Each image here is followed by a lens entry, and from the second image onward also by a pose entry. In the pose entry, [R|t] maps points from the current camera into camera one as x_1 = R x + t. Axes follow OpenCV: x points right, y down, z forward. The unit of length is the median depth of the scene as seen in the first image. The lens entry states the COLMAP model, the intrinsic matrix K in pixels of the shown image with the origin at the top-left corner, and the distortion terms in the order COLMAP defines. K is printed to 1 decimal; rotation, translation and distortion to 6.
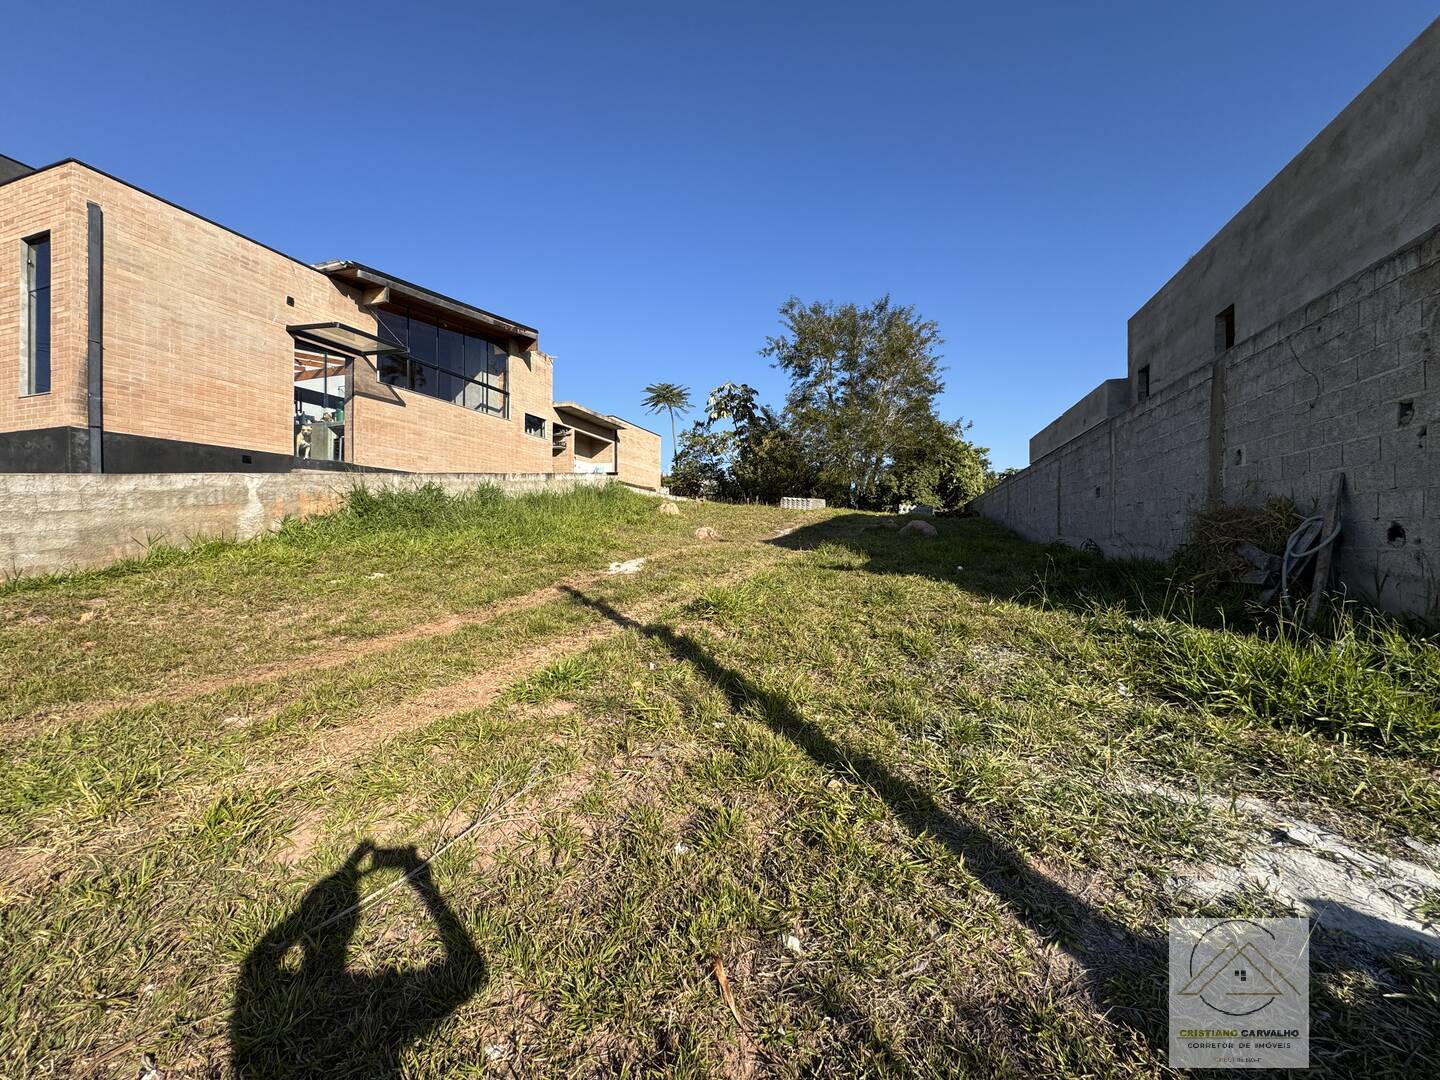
lens RADIAL K [[573.7, 0, 720.7], [0, 573.7, 535.5], [0, 0, 1]] dist [-0.000543, -0.000050]
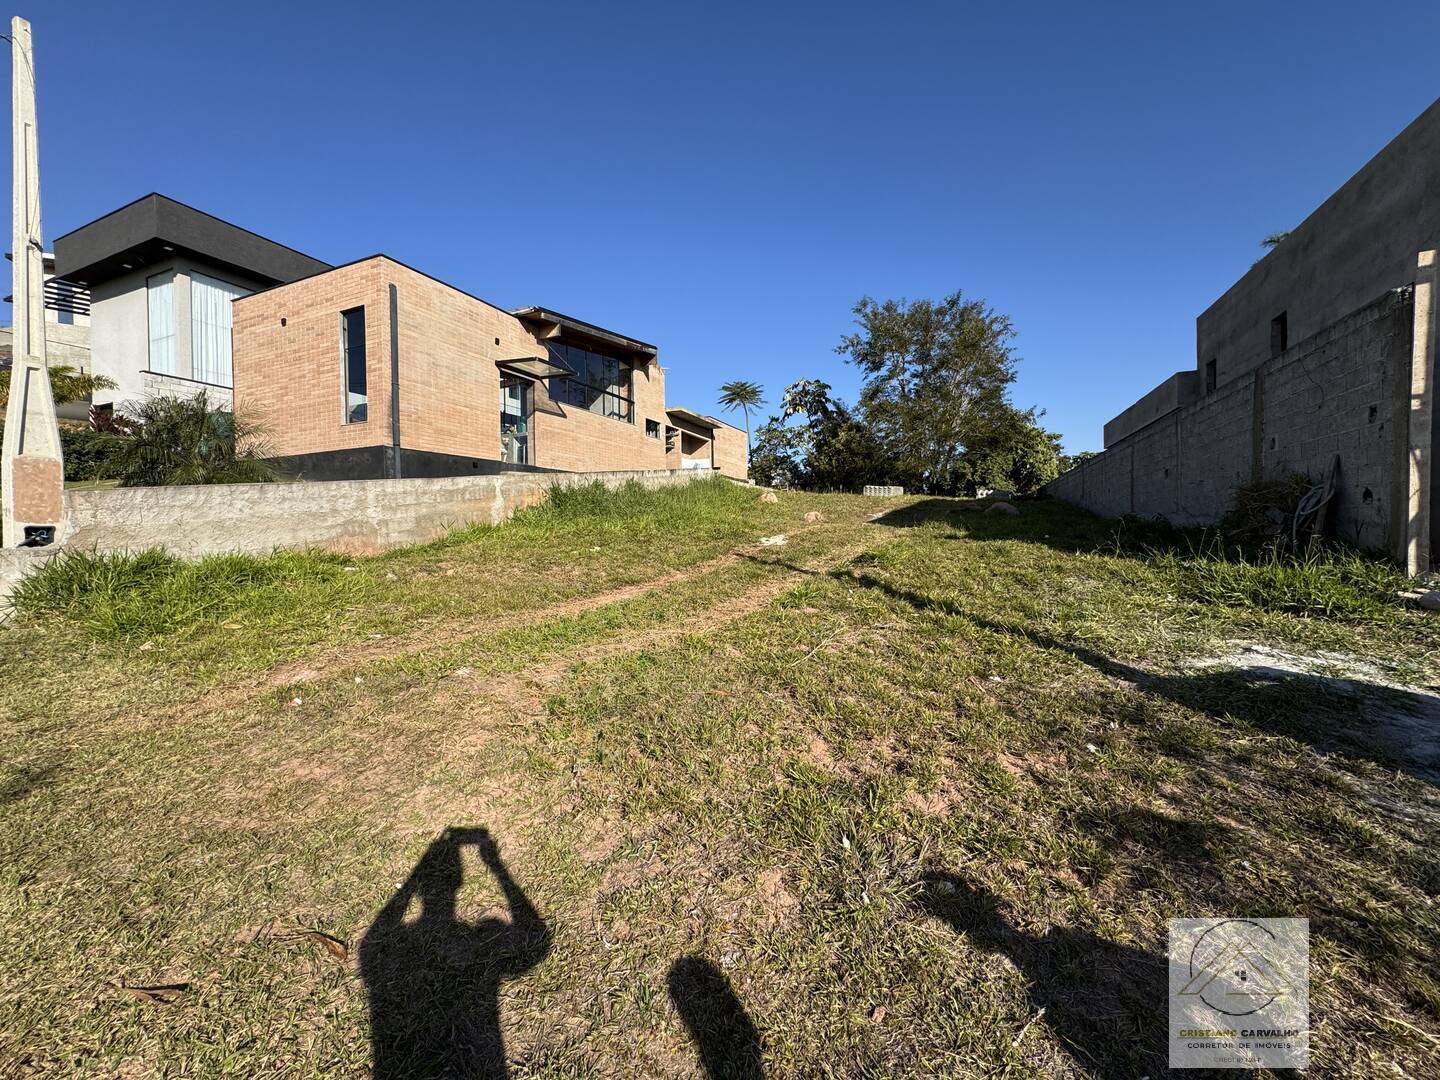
lens RADIAL K [[573.7, 0, 720.7], [0, 573.7, 535.5], [0, 0, 1]] dist [-0.000543, -0.000050]
pose [[0.995373, -0.015835, -0.094776, -0.168058], [0.017146, 0.999768, 0.013030, 0.025078], [0.094548, -0.014594, 0.995413, -0.304862]]
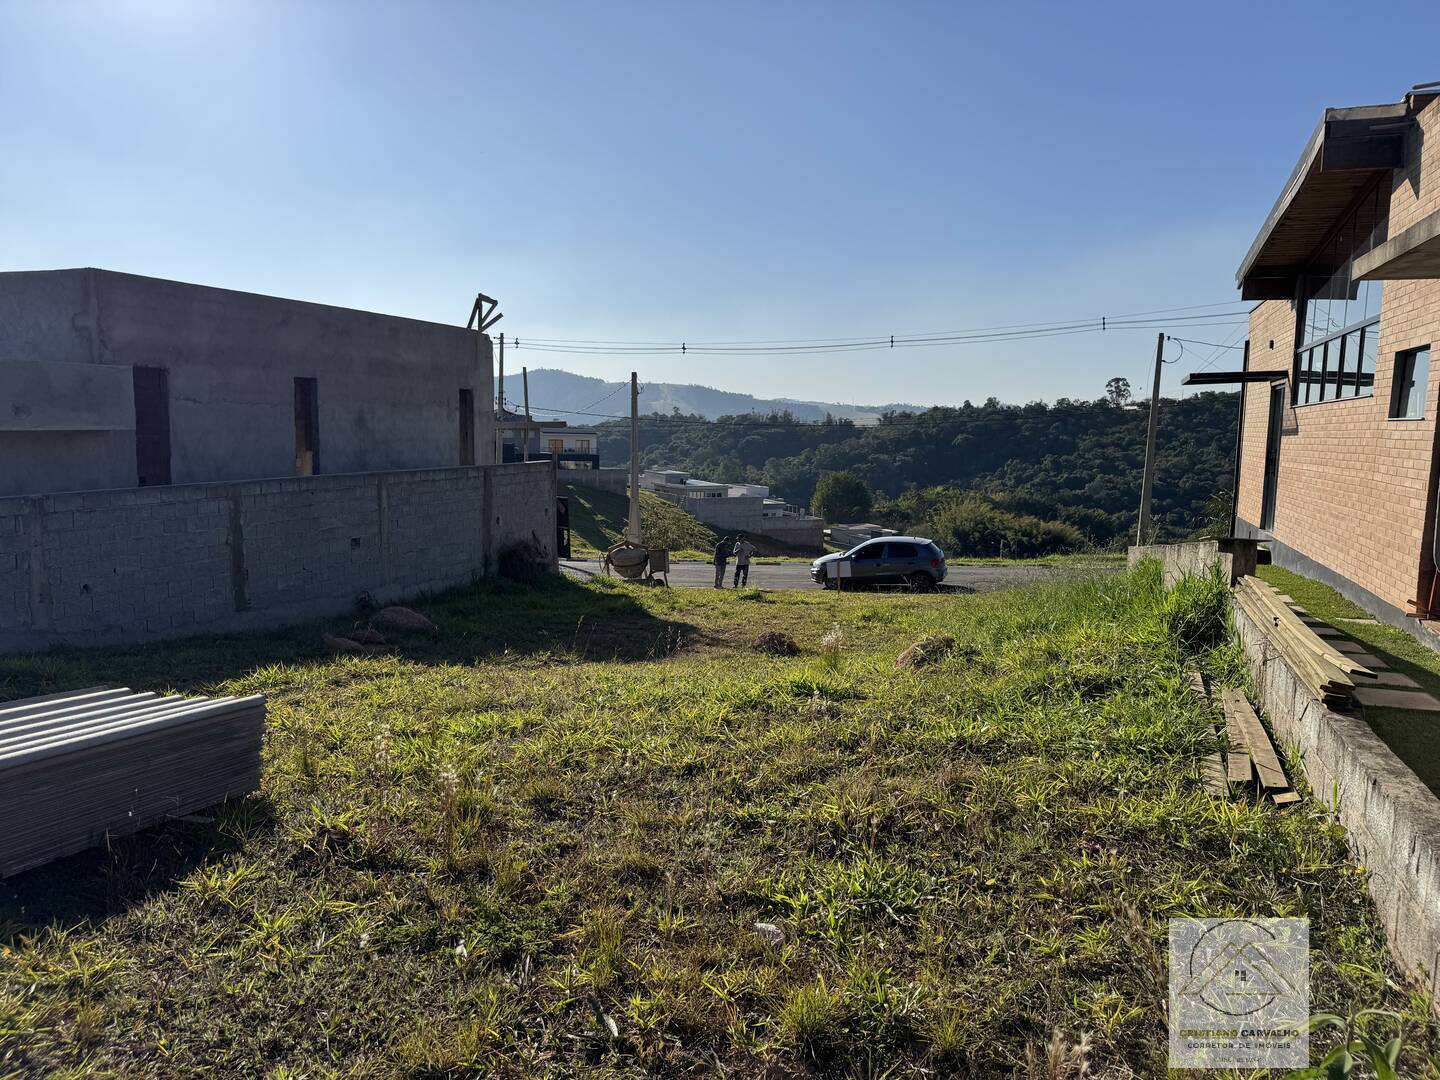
lens RADIAL K [[999.7, 0, 720.0], [0, 999.7, 540.0], [0, 0, 1]] dist [0.098816, -0.143312]
pose [[-0.999151, -0.027248, 0.030899, -0.002578], [-0.023771, 0.993890, 0.107784, -0.329527], [-0.033647, 0.106958, -0.993694, 3.165823]]
